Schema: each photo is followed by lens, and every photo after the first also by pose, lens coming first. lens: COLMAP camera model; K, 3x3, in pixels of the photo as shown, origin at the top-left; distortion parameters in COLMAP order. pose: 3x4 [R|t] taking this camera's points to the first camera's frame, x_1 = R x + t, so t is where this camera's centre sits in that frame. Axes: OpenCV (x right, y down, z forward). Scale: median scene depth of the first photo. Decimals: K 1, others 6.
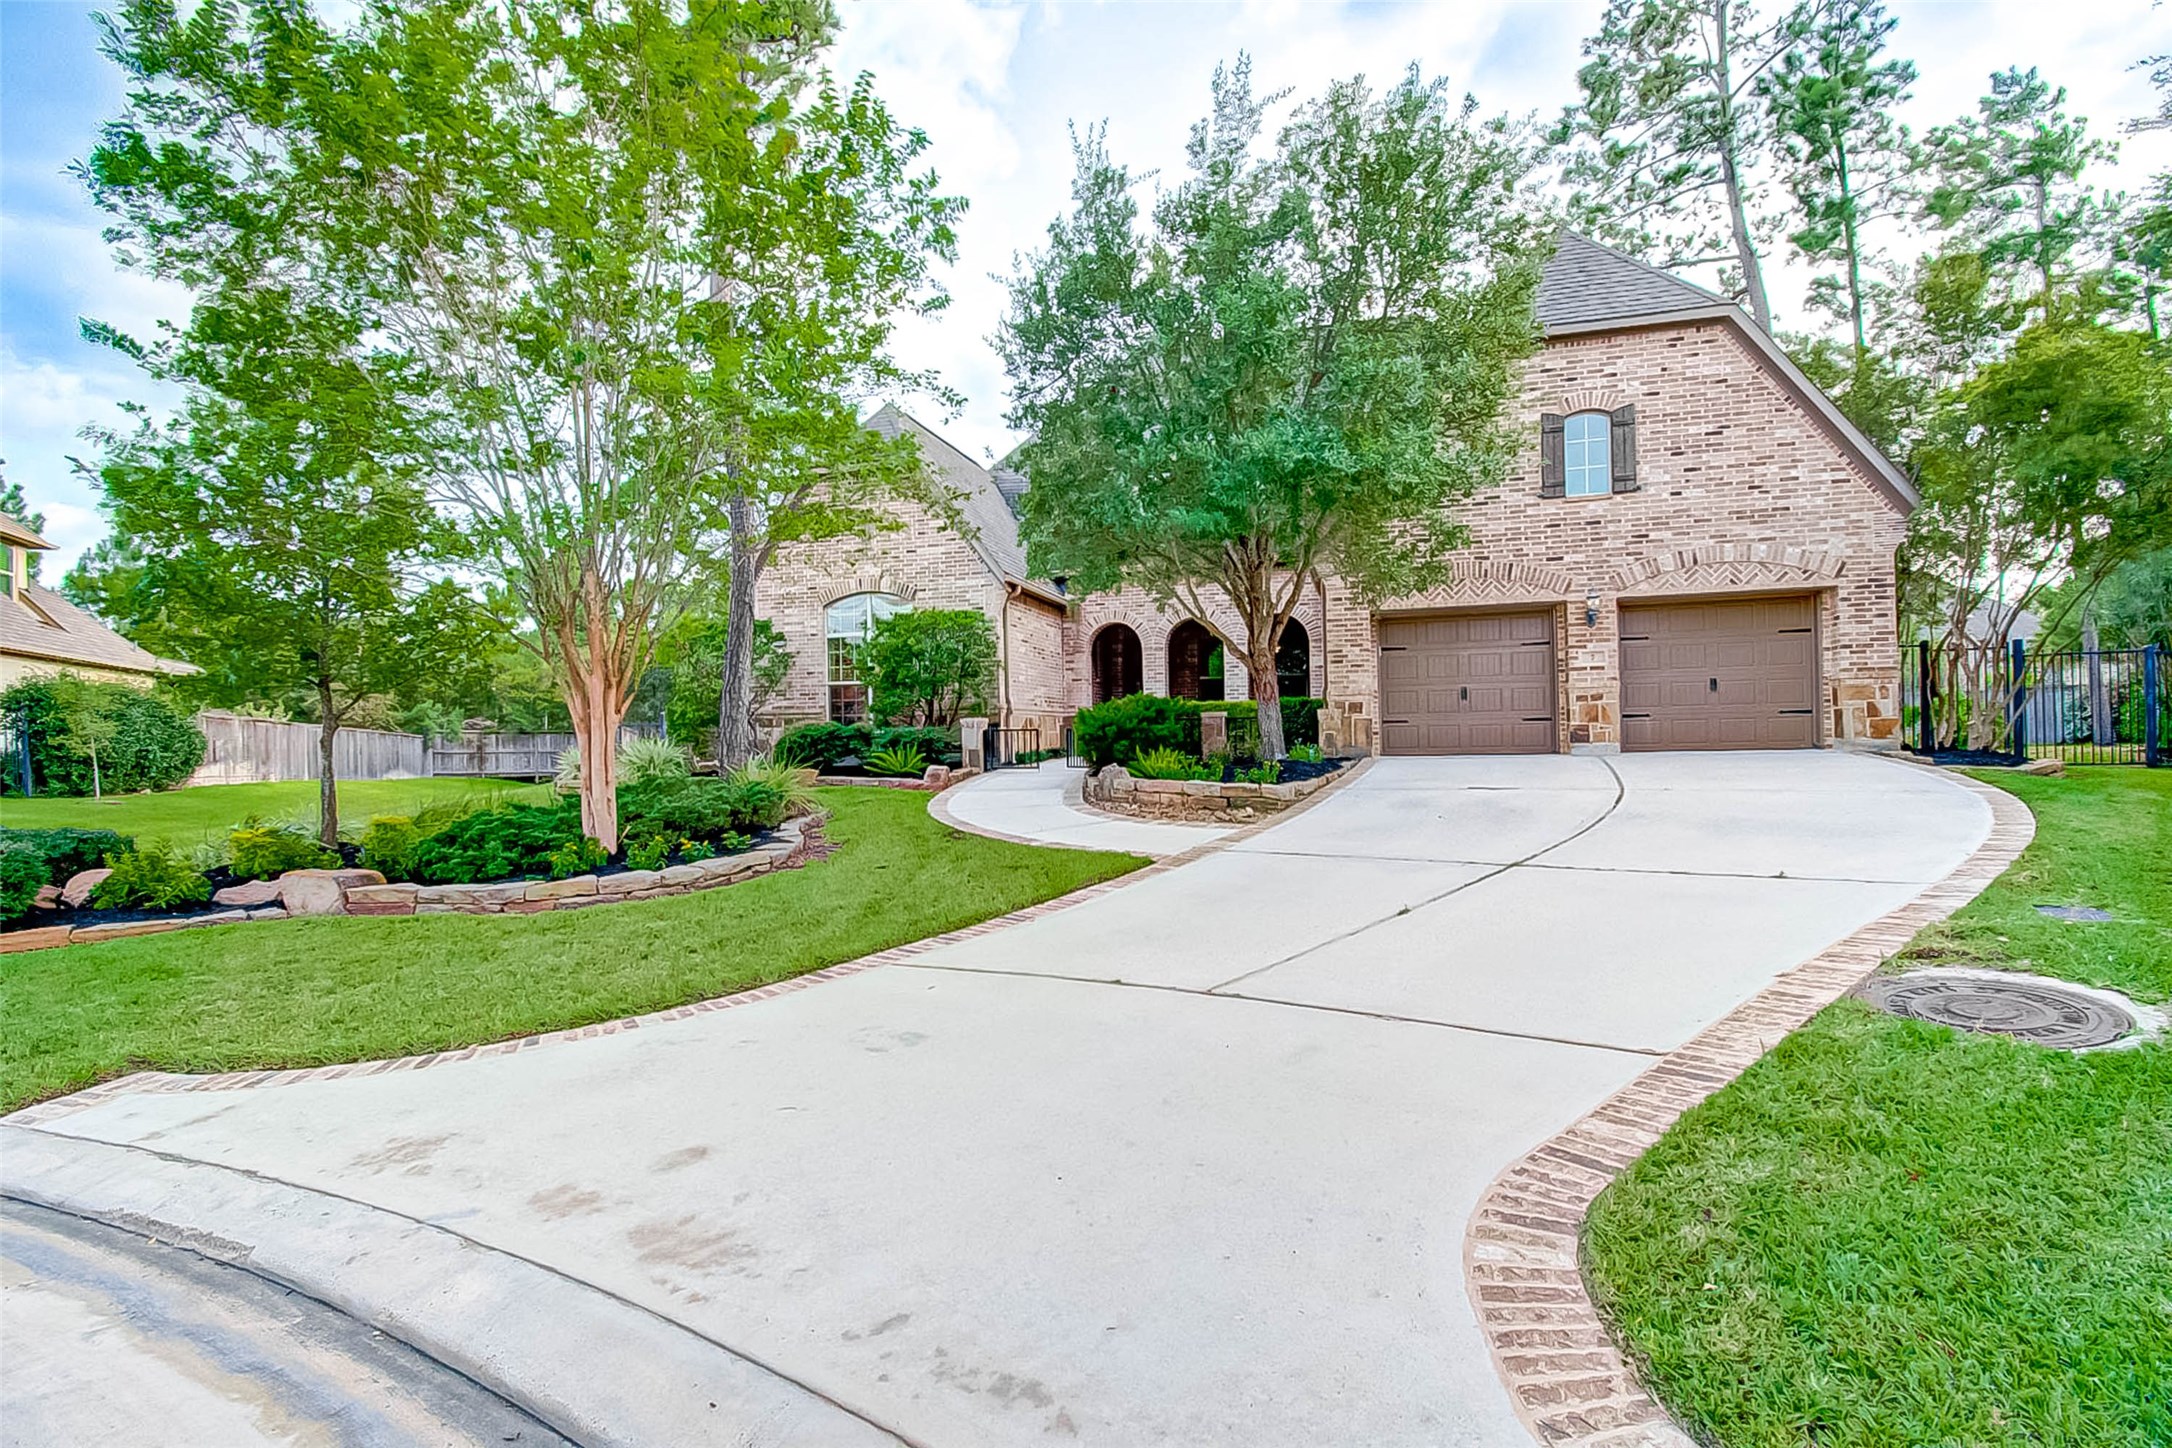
lens RADIAL K [[988.2, 0, 1082.3], [0, 988.2, 722.0], [0, 0, 1]] dist [-0.003754, -0.006021]
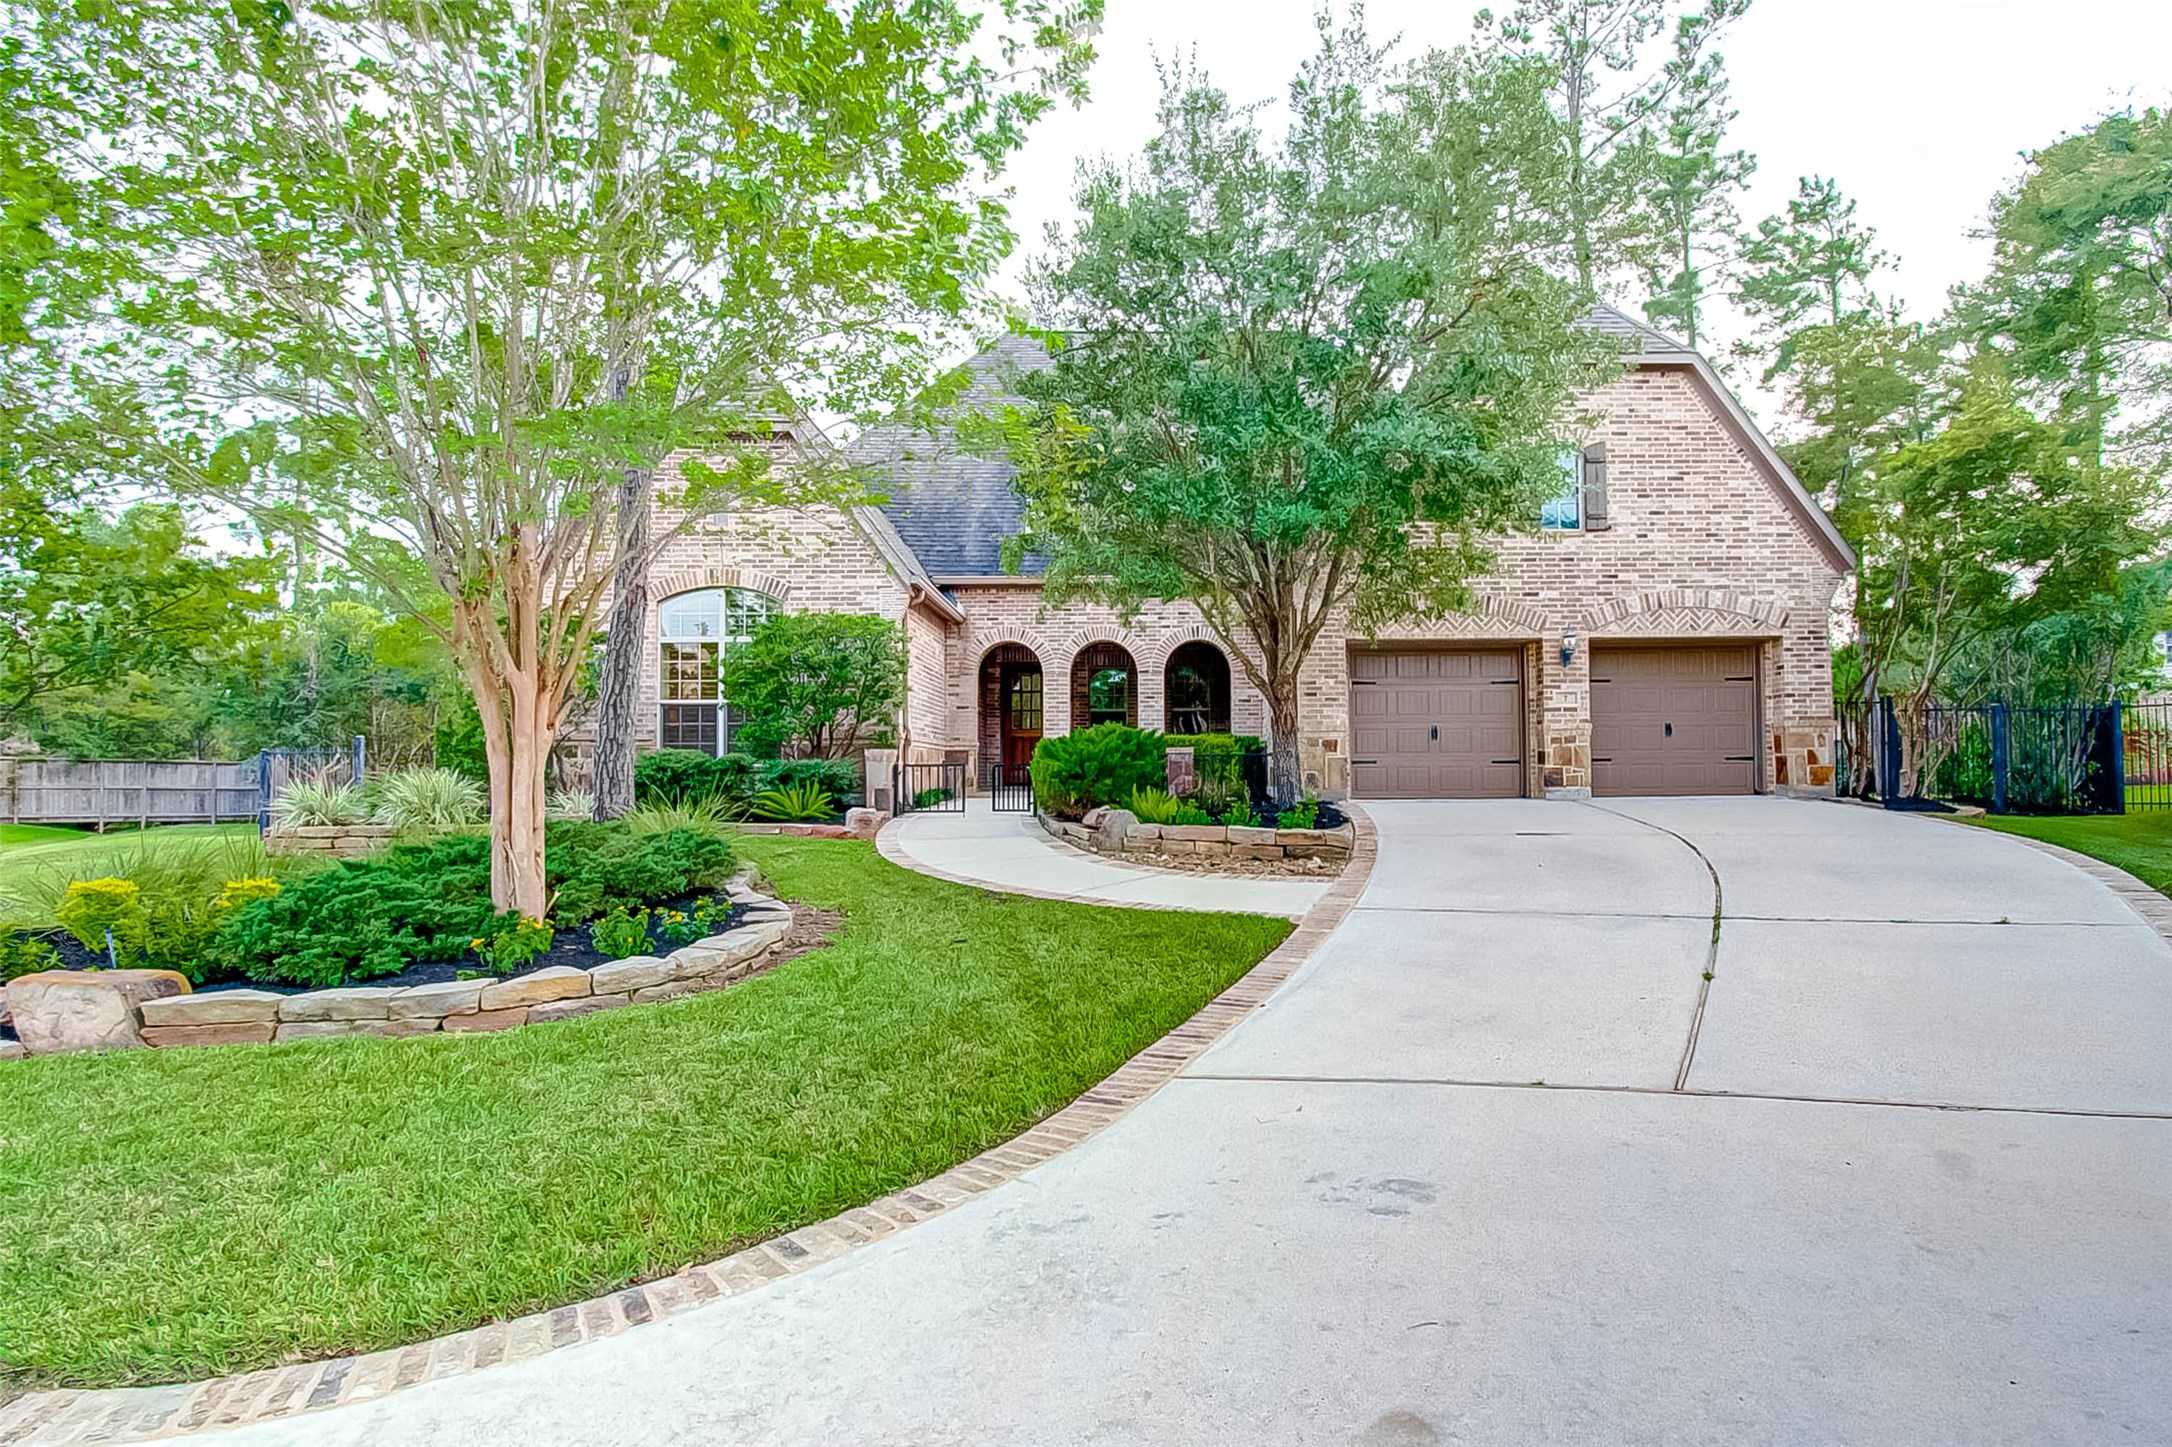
lens RADIAL K [[1085.3, 0, 1088.5], [0, 1085.3, 736.9], [0, 0, 1]] dist [-0.004902, -0.005085]
pose [[0.958927, 0.022750, 0.282738, -0.235794], [-0.015848, 0.999519, -0.026675, 0.008108], [-0.283209, 0.021098, 0.958826, 0.119329]]
